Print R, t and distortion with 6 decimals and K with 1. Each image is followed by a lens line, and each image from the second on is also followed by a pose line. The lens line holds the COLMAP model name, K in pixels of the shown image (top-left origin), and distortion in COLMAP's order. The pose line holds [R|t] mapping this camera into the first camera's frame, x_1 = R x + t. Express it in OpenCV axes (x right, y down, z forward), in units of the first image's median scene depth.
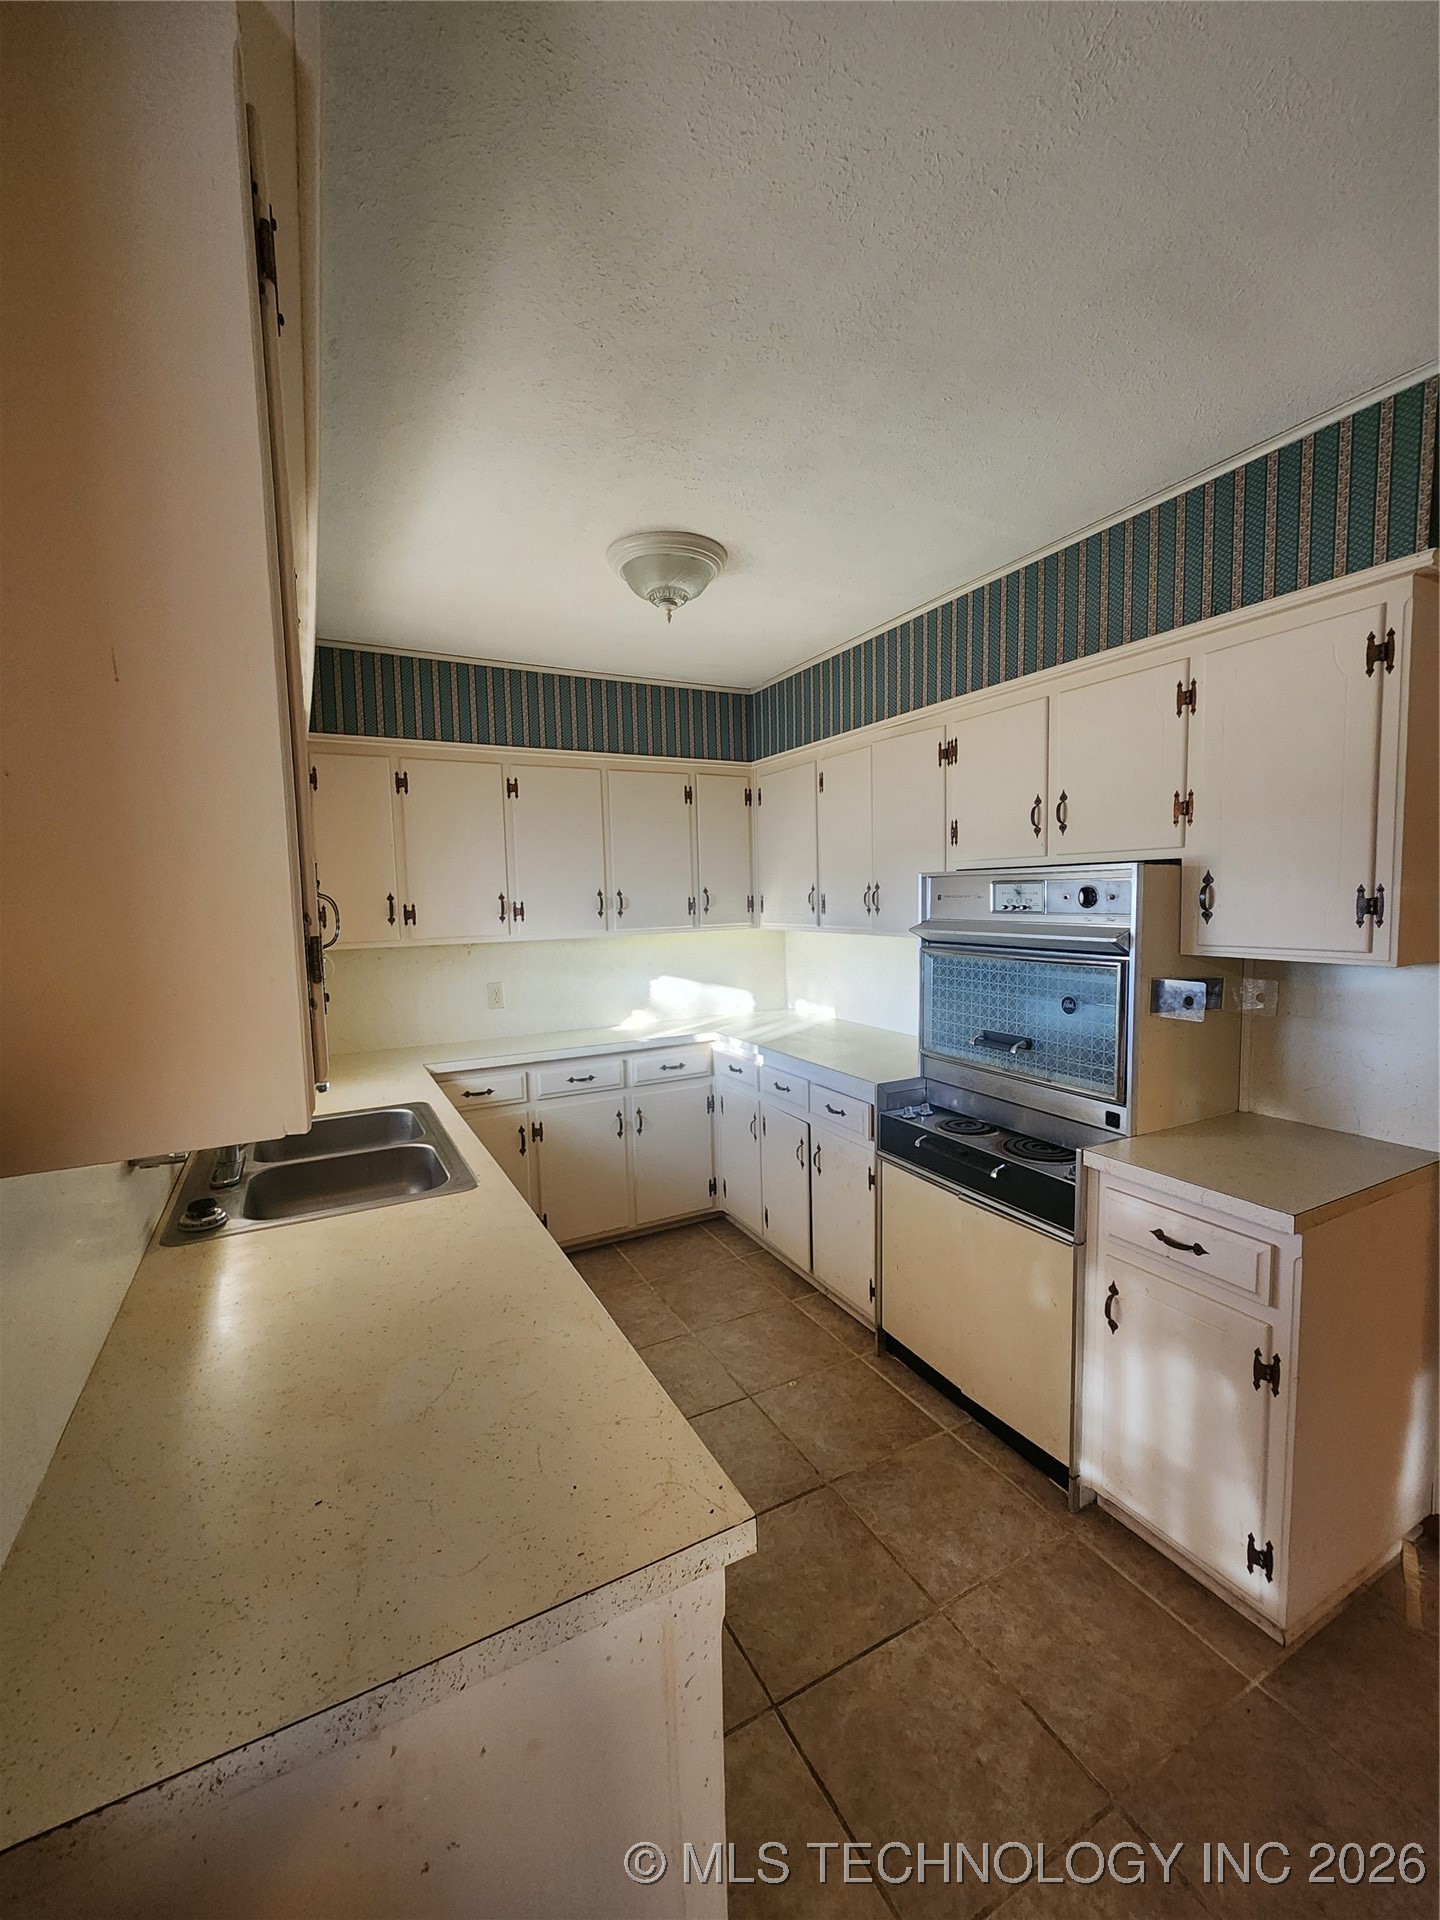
lens RADIAL K [[784.9, 0, 733.4], [0, 784.9, 965.9], [0, 0, 1]] dist [0.000722, -0.000309]
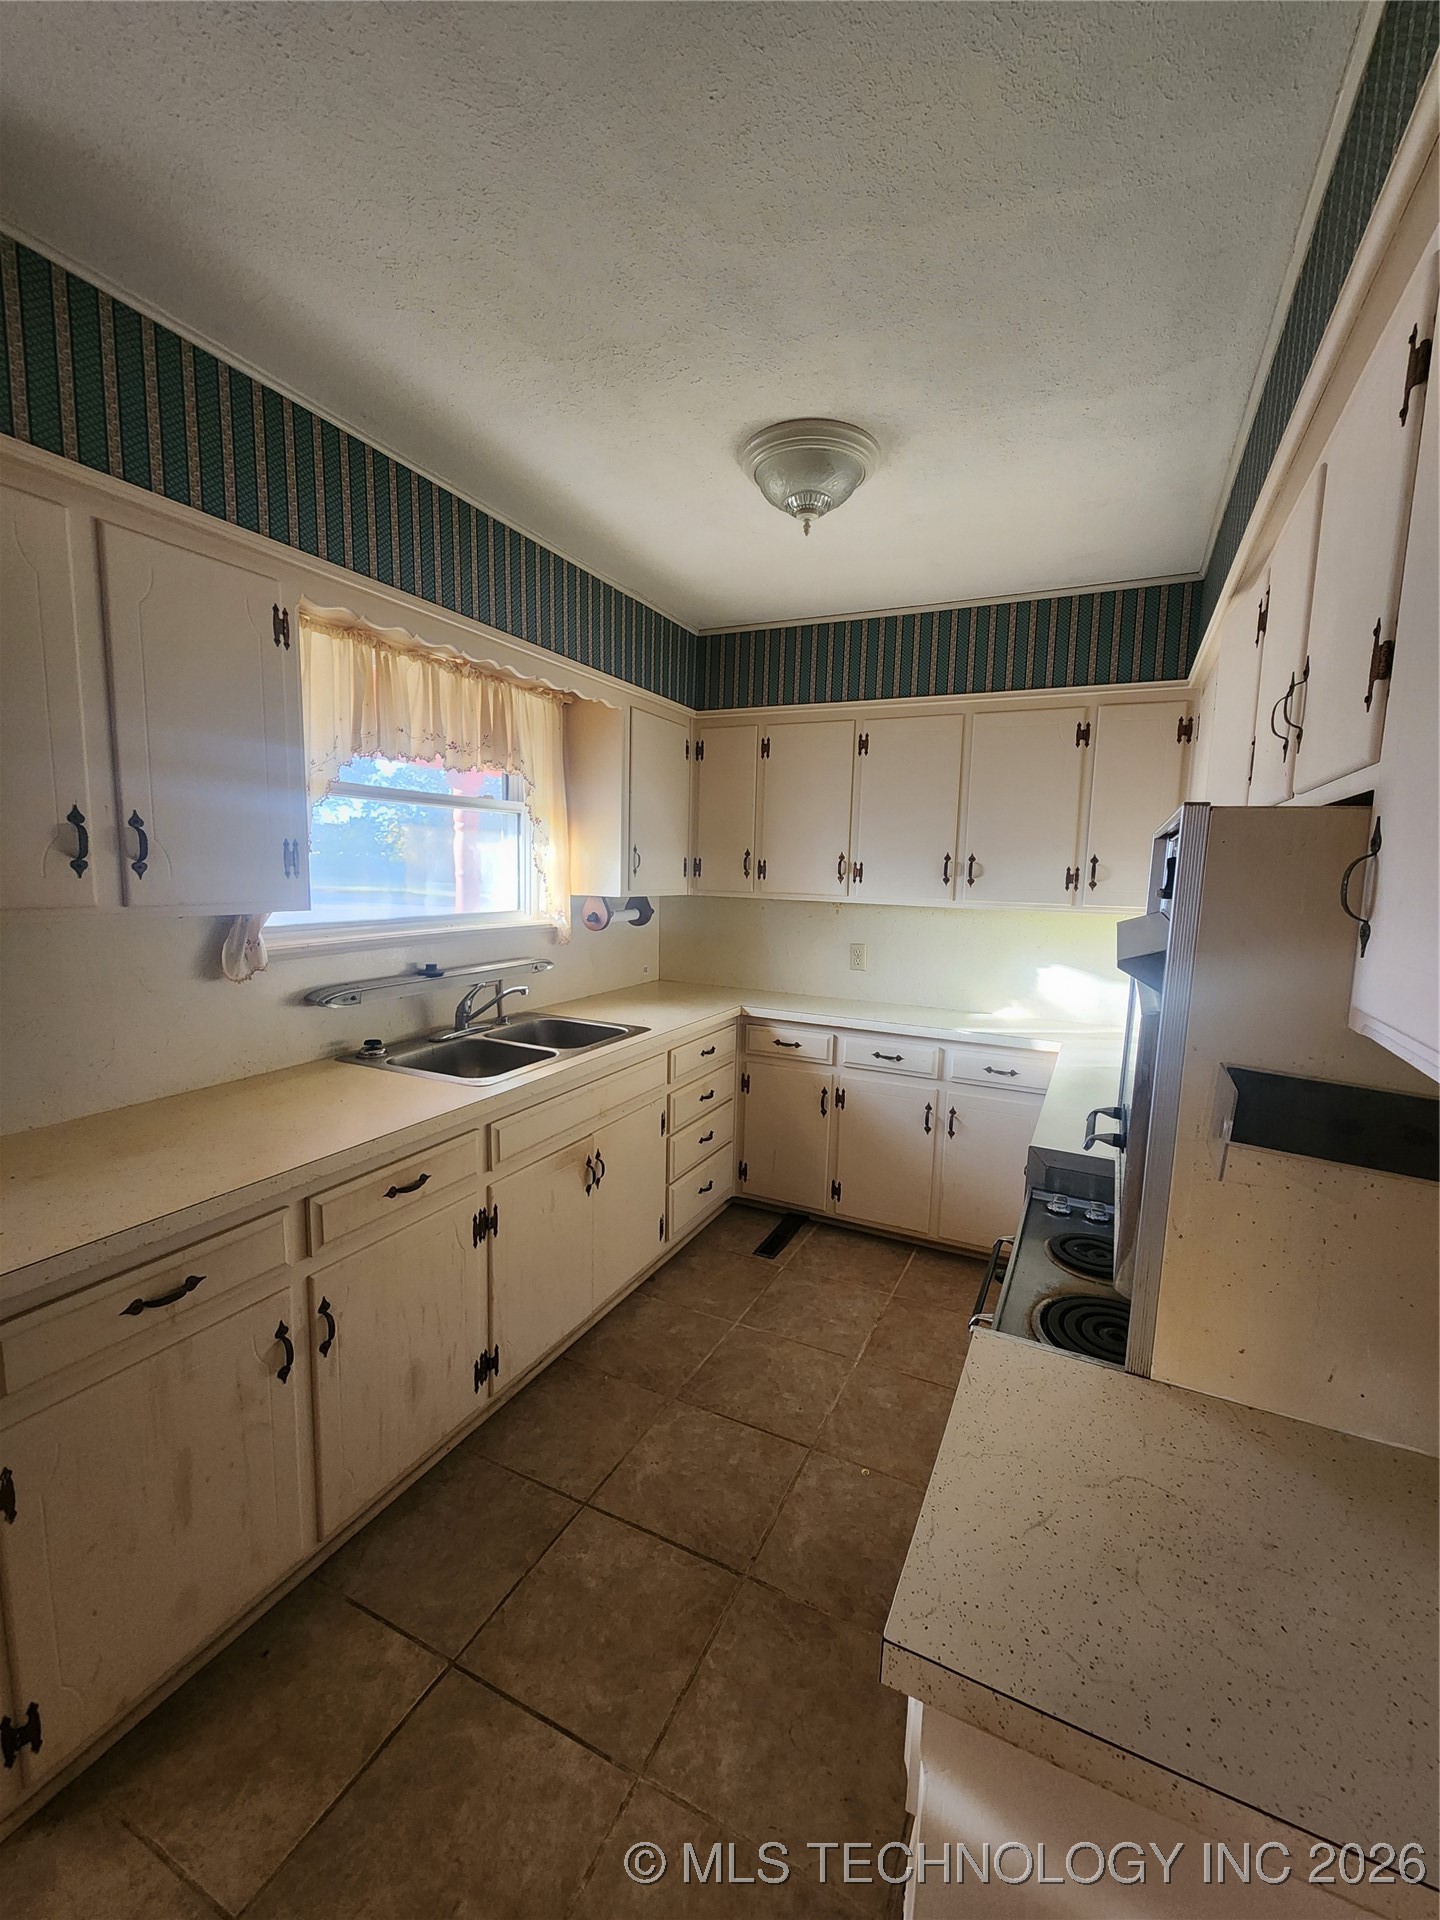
lens RADIAL K [[784.9, 0, 740.5], [0, 784.9, 963.7], [0, 0, 1]] dist [0.000722, -0.000309]
pose [[0.591945, 0.140093, -0.793710, 0.535039], [-0.112198, 0.989512, 0.090976, -0.037233], [0.798131, 0.035200, 0.601455, 0.379325]]
